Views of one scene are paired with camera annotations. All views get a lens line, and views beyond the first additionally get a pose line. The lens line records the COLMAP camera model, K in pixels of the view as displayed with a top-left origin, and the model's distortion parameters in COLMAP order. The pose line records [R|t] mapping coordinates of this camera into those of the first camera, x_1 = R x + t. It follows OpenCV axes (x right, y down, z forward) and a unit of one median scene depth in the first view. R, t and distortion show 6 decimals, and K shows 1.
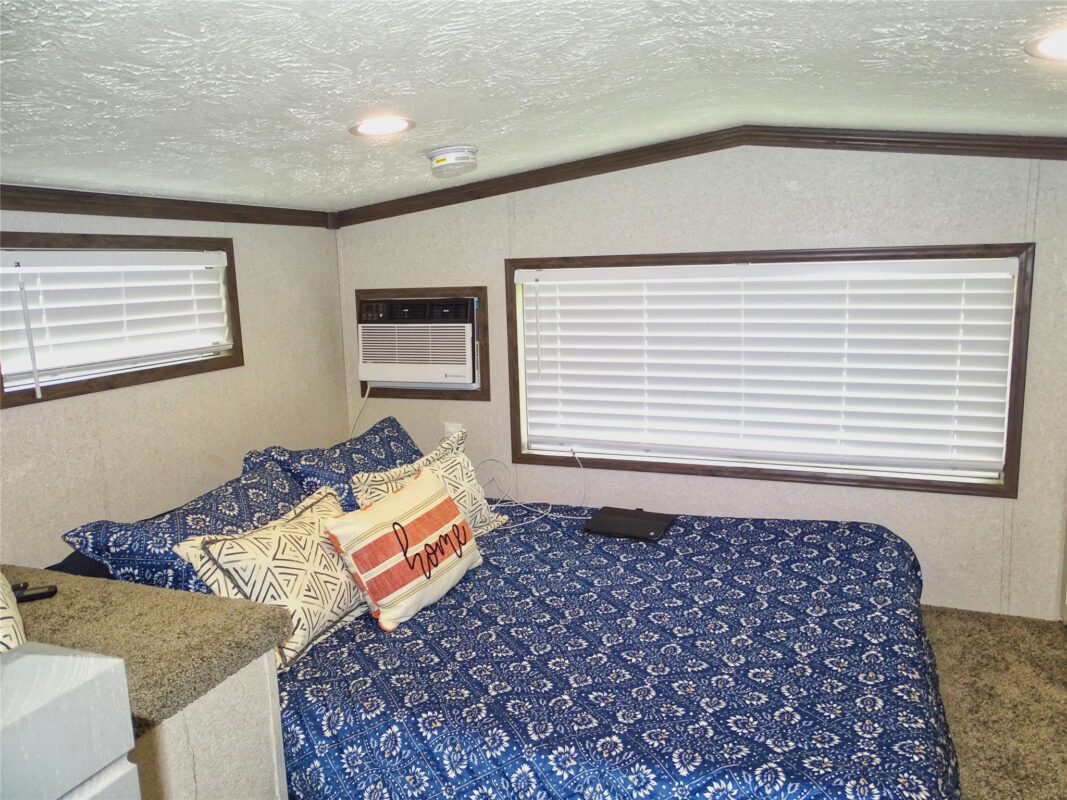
lens RADIAL K [[802.5, 0, 533.3], [0, 802.5, 398.3], [0, 0, 1]] dist [0.015461, 0.001170]
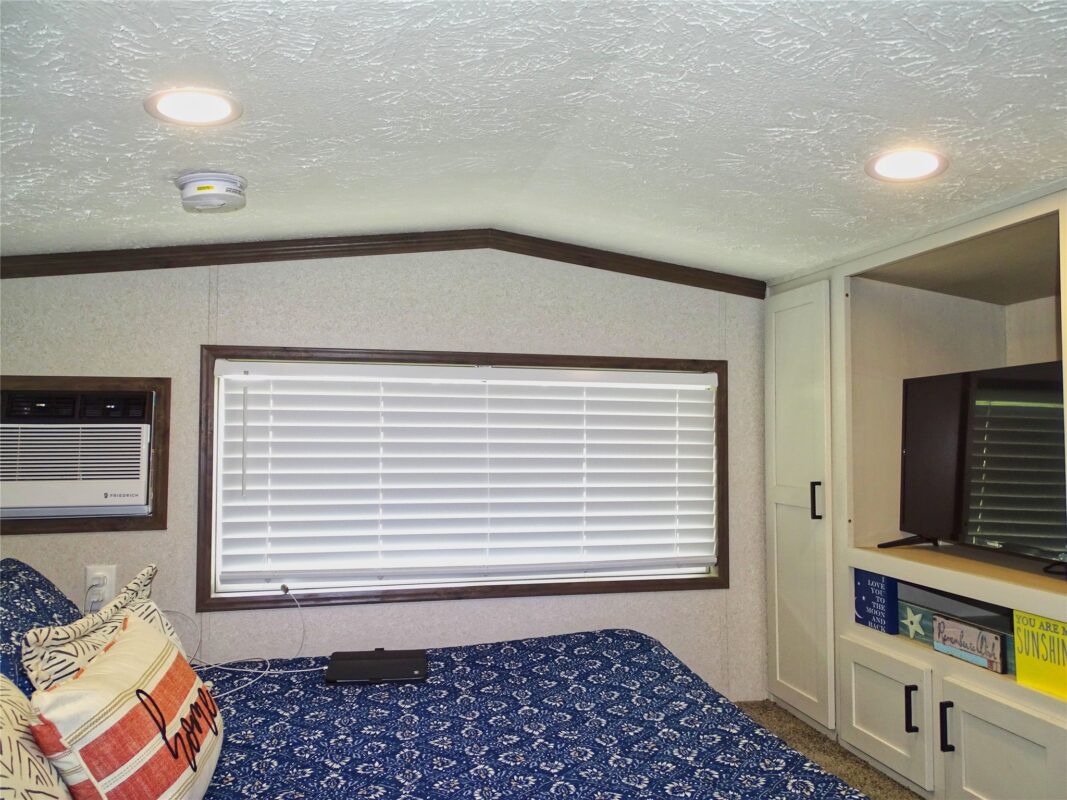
lens RADIAL K [[802.5, 0, 534.2], [0, 802.5, 400.1], [0, 0, 1]] dist [0.015461, 0.001170]
pose [[0.819687, 0.053948, 0.570265, -0.251576], [0.067866, 0.979397, -0.190201, 0.061816], [-0.568777, 0.194607, 0.799138, 0.220462]]
